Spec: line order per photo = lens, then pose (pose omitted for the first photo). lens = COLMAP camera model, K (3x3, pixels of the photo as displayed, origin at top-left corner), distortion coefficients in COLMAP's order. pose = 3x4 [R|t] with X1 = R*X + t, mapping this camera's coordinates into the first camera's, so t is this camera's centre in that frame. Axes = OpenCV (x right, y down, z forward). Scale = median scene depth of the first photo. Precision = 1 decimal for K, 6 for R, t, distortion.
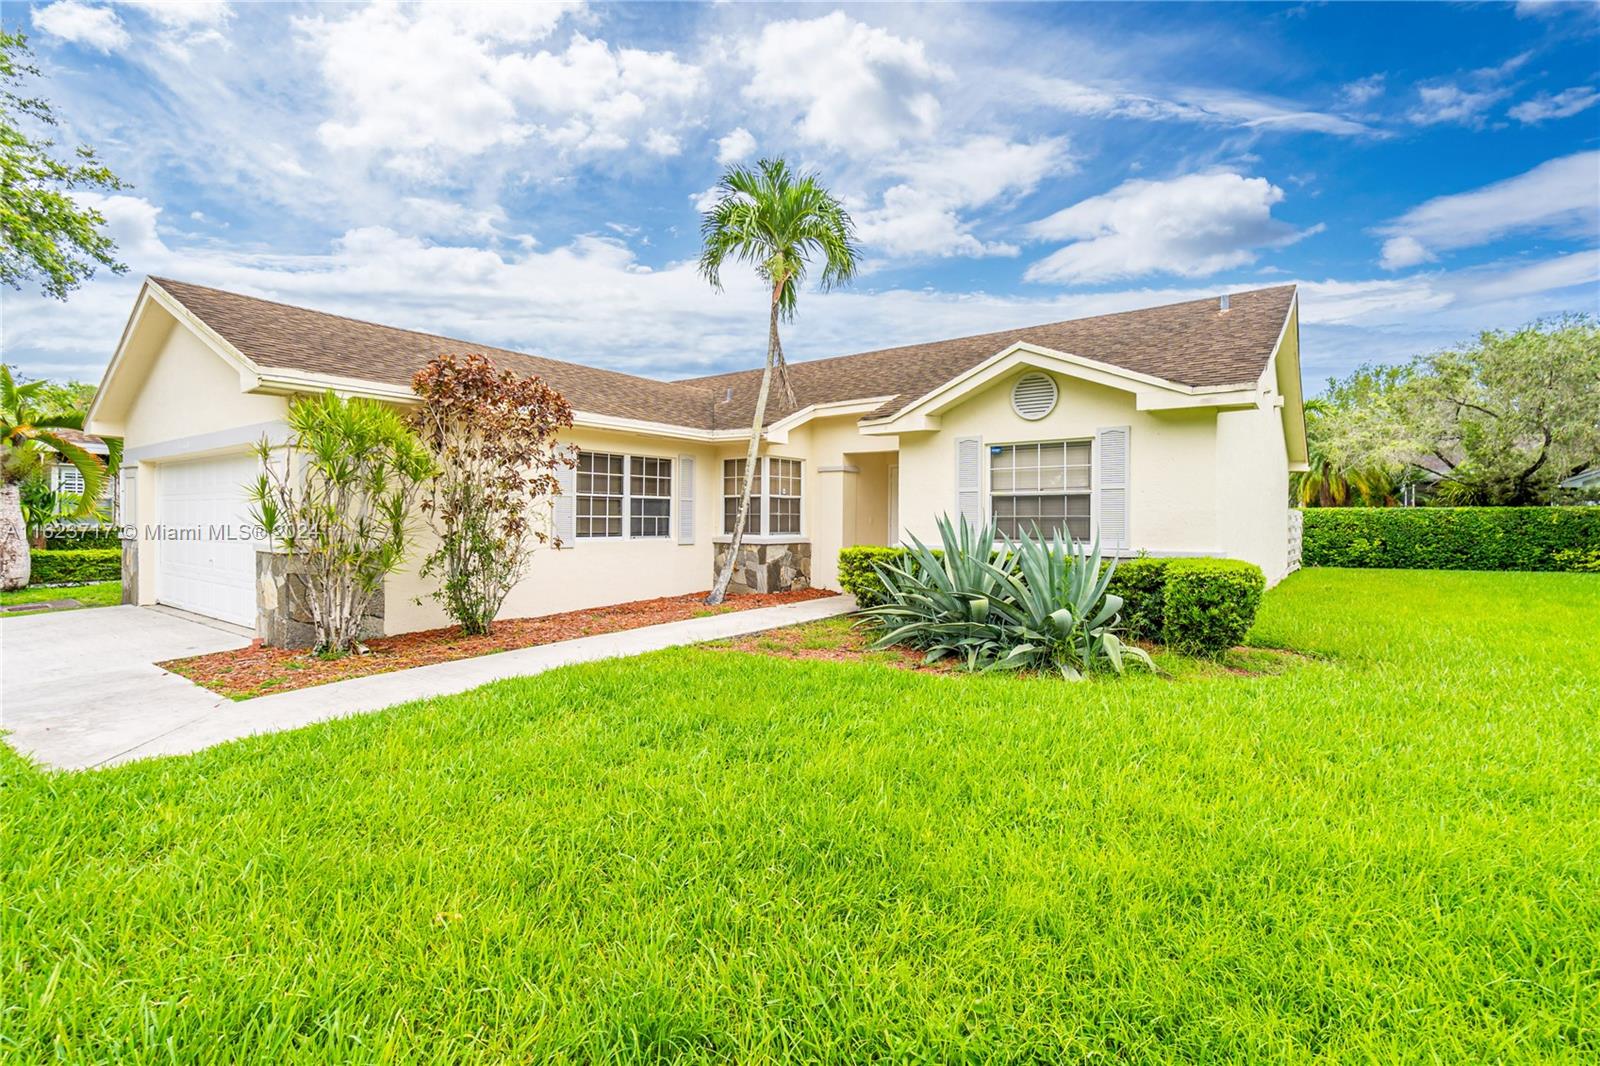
lens RADIAL K [[710.3, 0, 800.7], [0, 710.3, 523.8], [0, 0, 1]] dist [-0.000361, -0.000020]
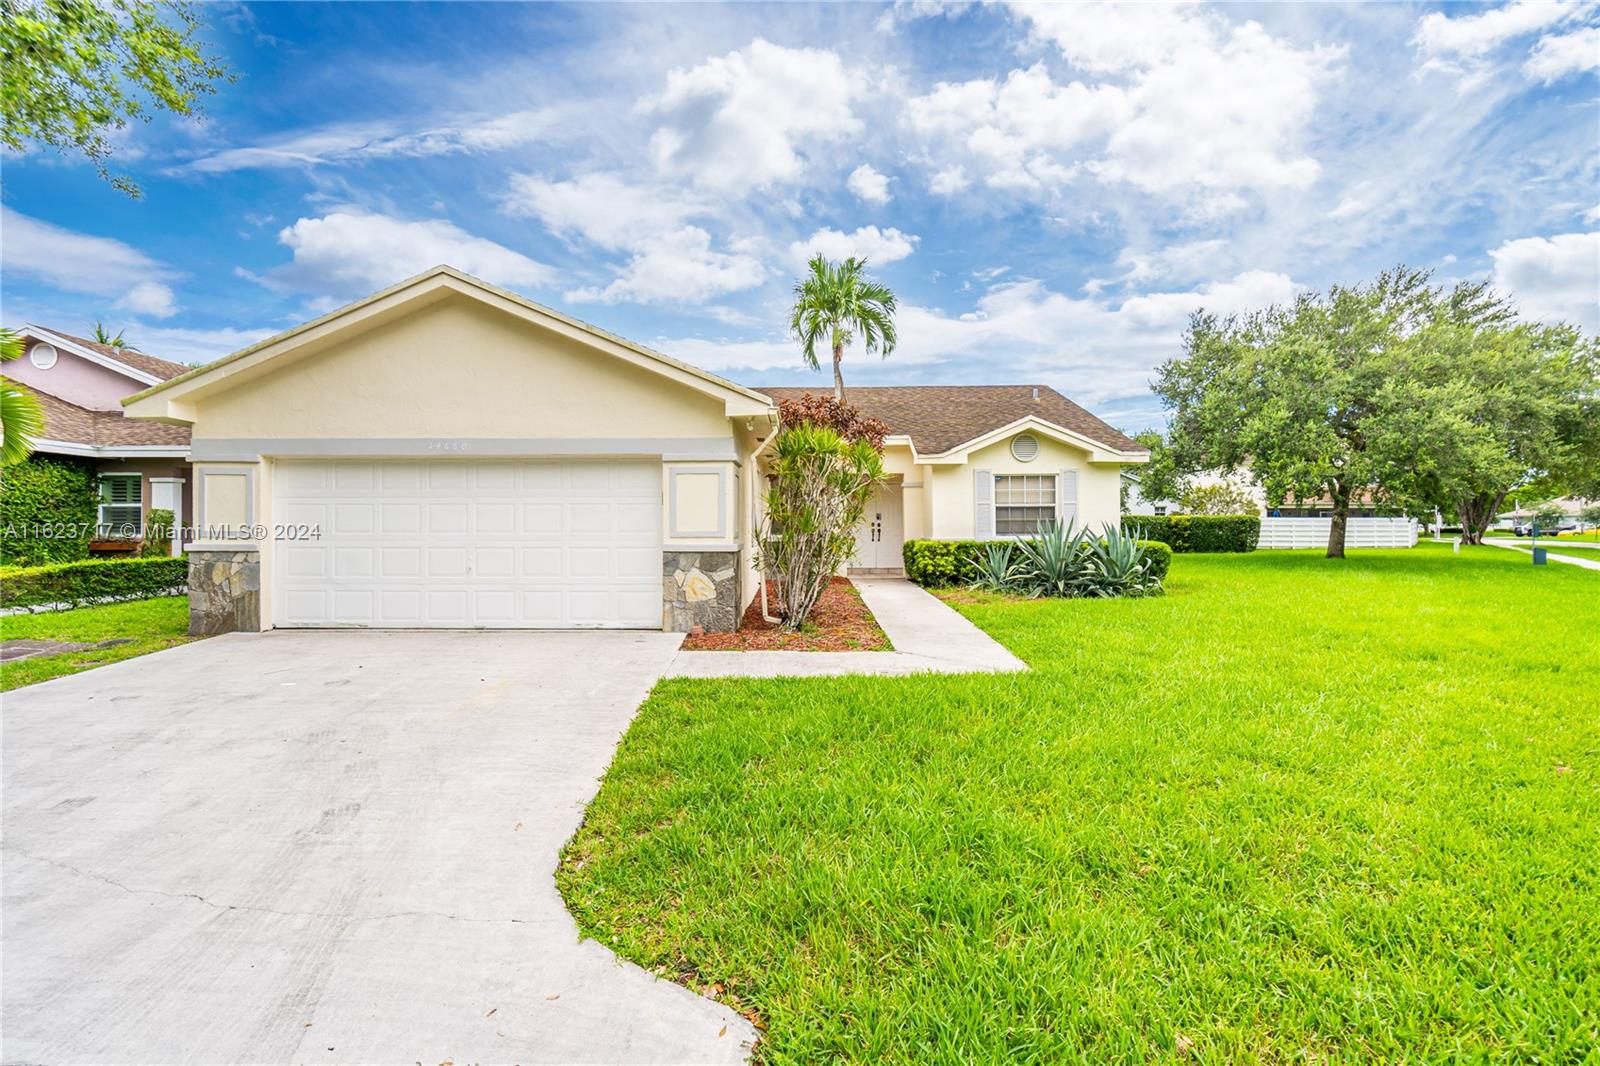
lens RADIAL K [[710.3, 0, 800.7], [0, 710.3, 523.8], [0, 0, 1]] dist [-0.000361, -0.000020]
pose [[0.808149, -0.008901, 0.588911, -1.042698], [0.000825, 0.999902, 0.013980, -0.023614], [-0.588977, -0.010812, 0.808077, -0.029990]]
